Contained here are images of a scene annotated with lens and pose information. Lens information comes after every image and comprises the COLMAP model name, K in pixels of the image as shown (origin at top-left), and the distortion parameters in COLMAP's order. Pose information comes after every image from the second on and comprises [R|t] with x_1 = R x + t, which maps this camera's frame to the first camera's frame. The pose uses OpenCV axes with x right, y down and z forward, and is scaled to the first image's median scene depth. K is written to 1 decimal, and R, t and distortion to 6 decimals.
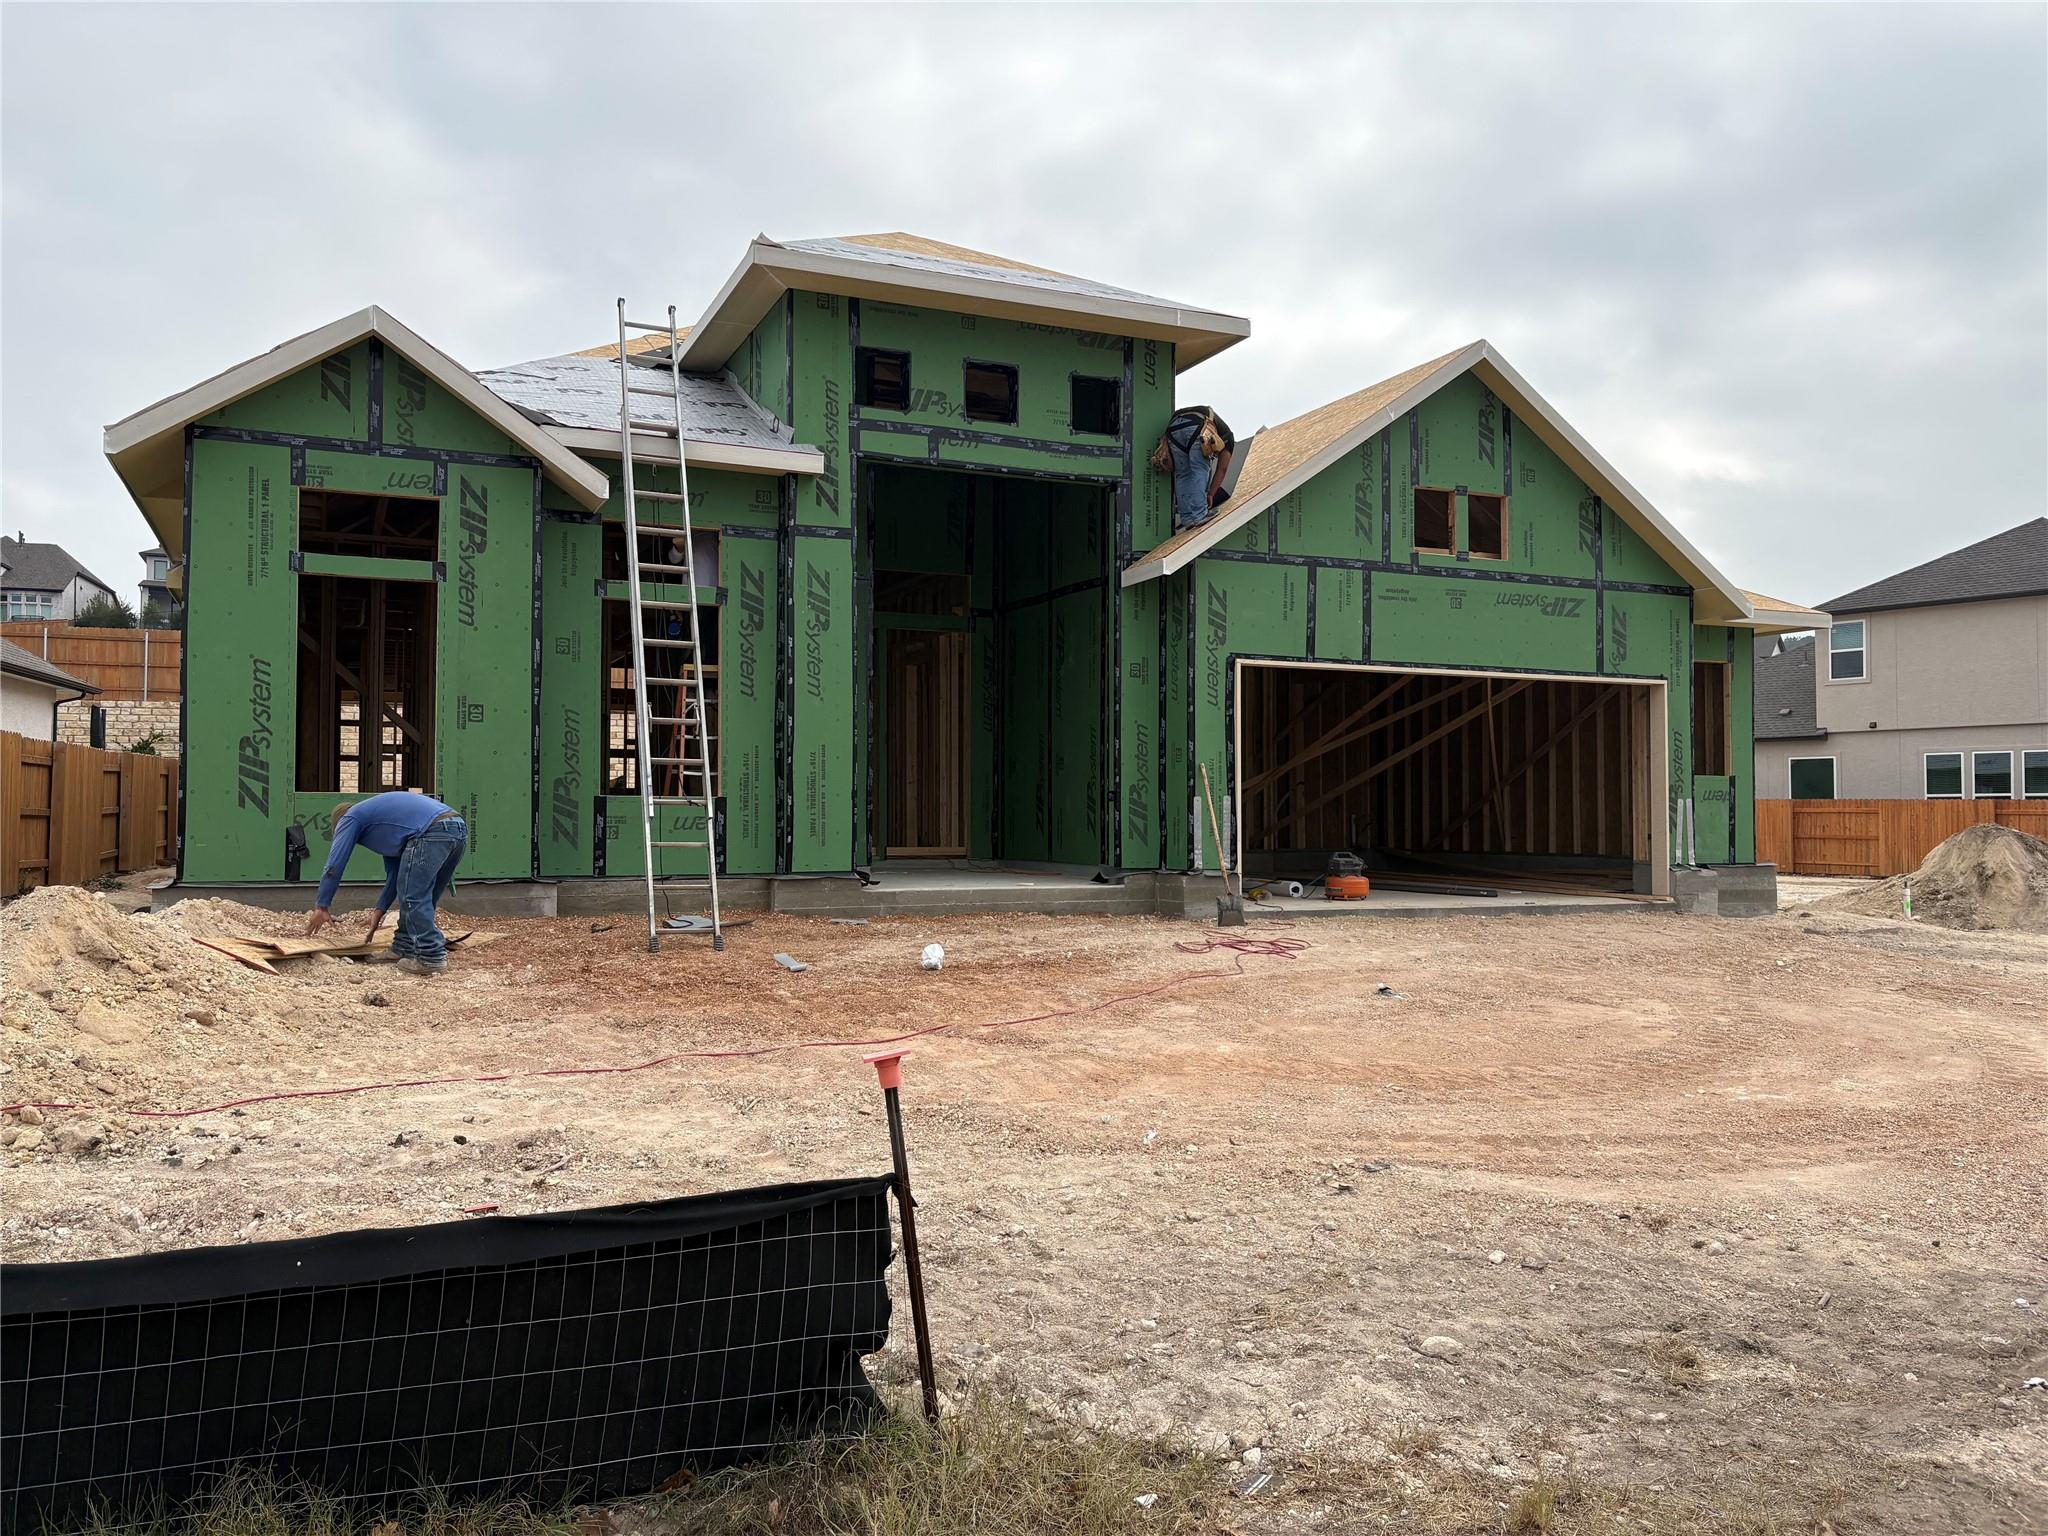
lens RADIAL K [[1561.9, 0, 1015.3], [0, 1561.9, 776.9], [0, 0, 1]] dist [0.038283, -0.038269]
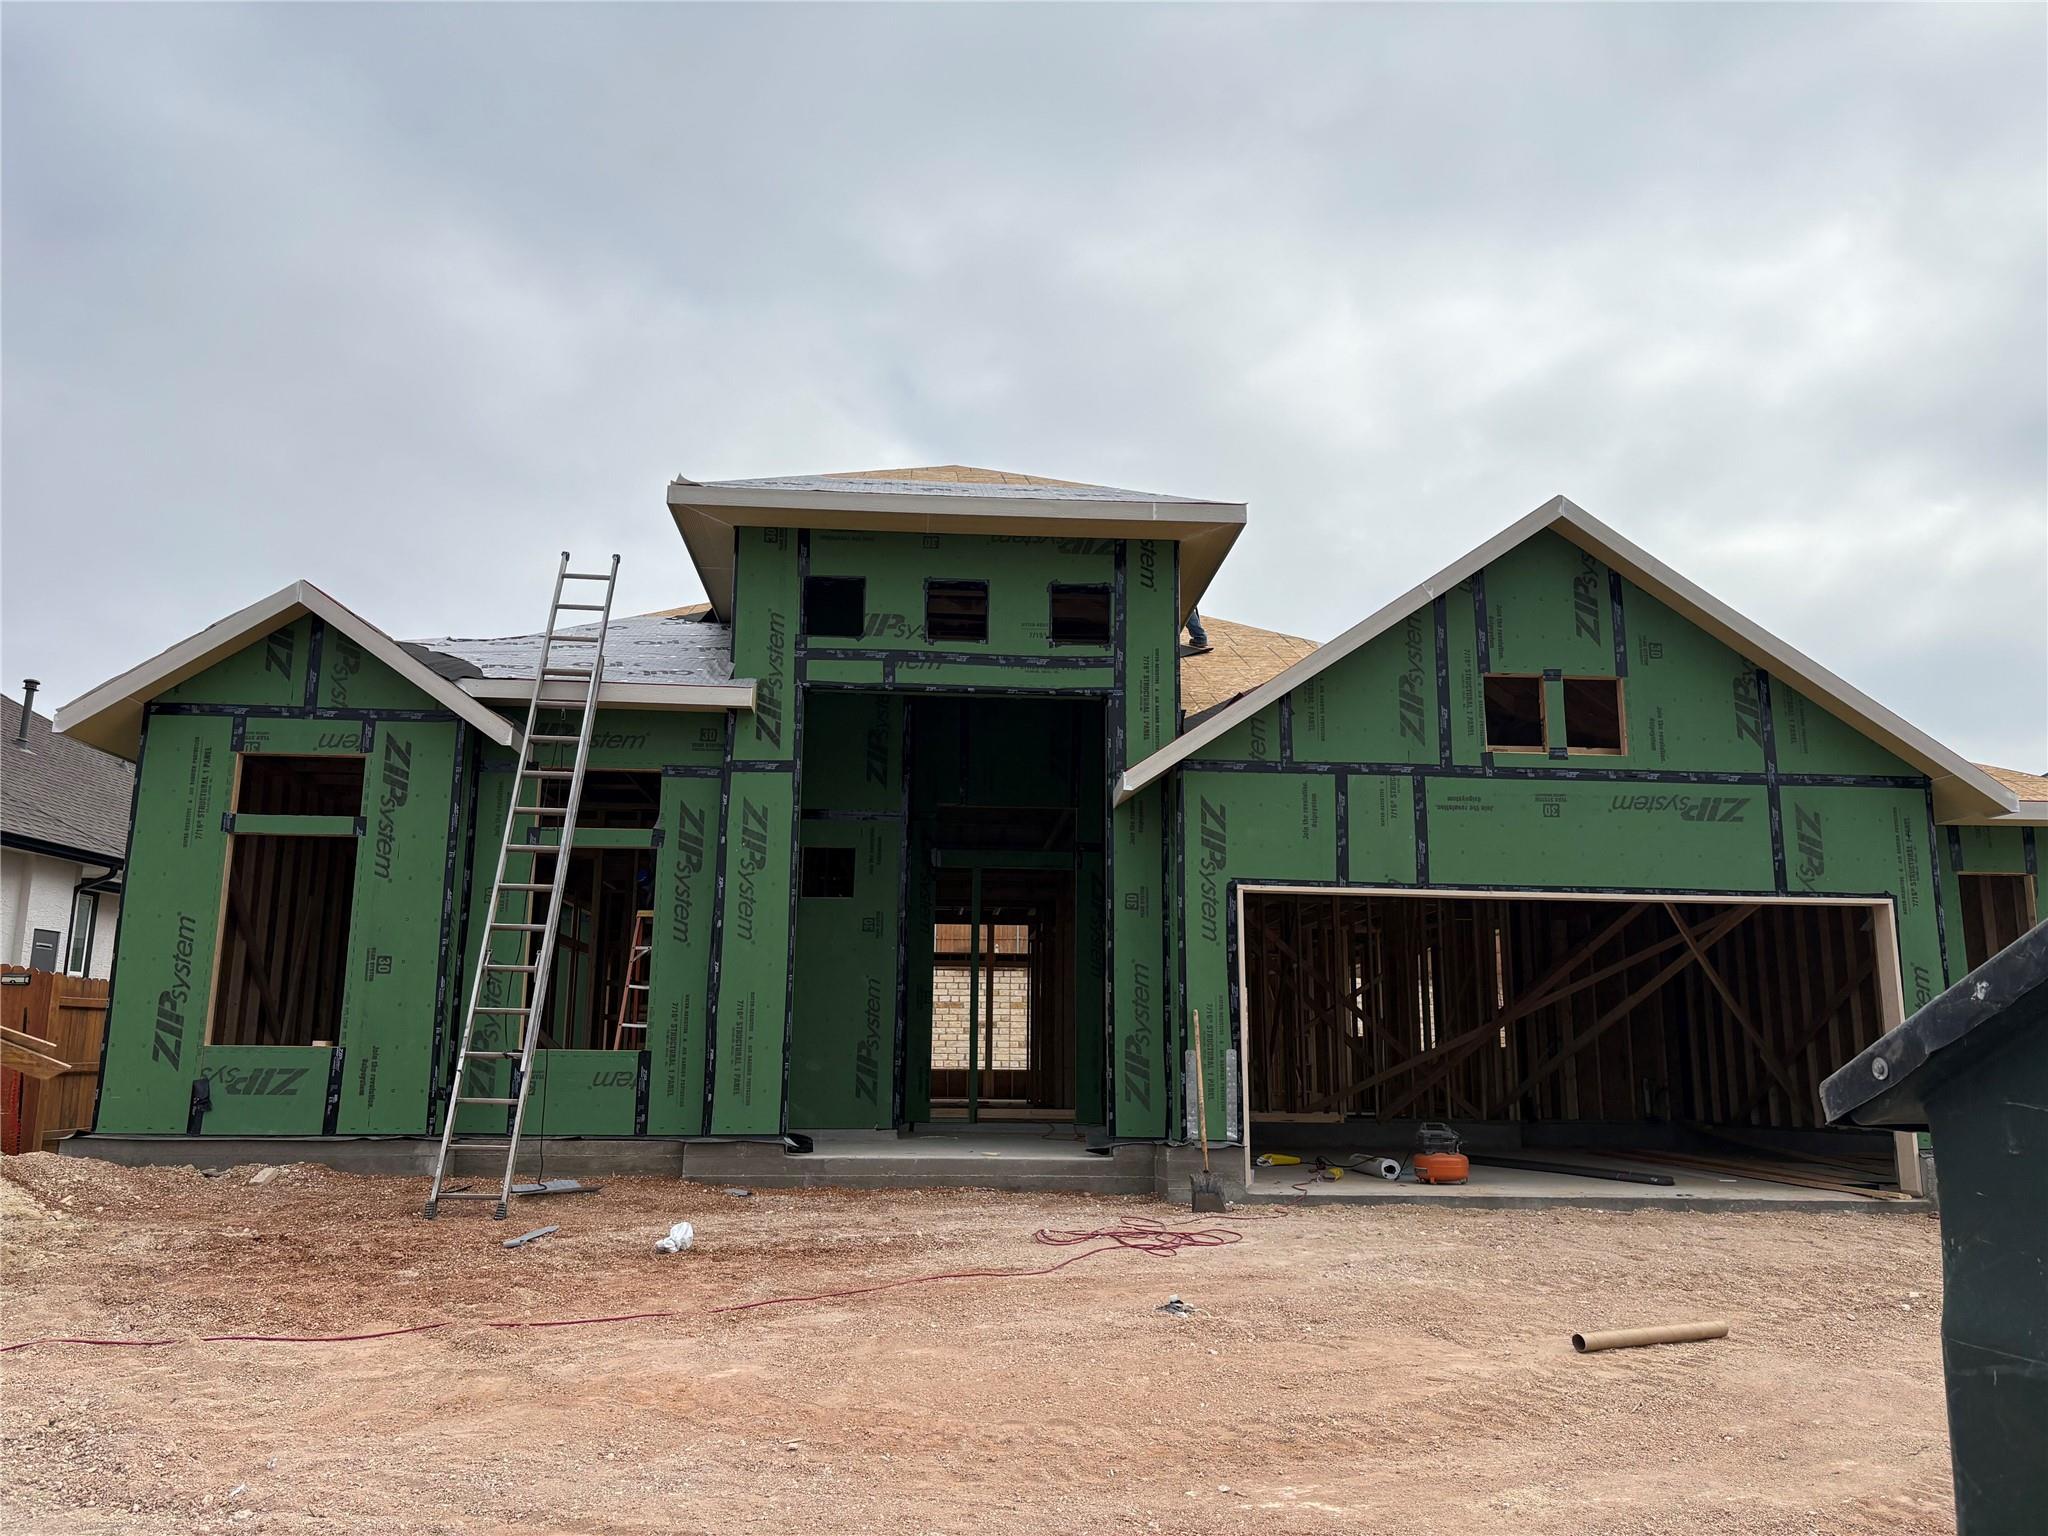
lens RADIAL K [[1561.9, 0, 1025.8], [0, 1561.9, 750.3], [0, 0, 1]] dist [0.038283, -0.038269]
pose [[0.939664, -0.064456, -0.335972, 0.329901], [0.002009, 0.983113, -0.182991, 0.007770], [0.342093, 0.171275, 0.923925, 0.164129]]
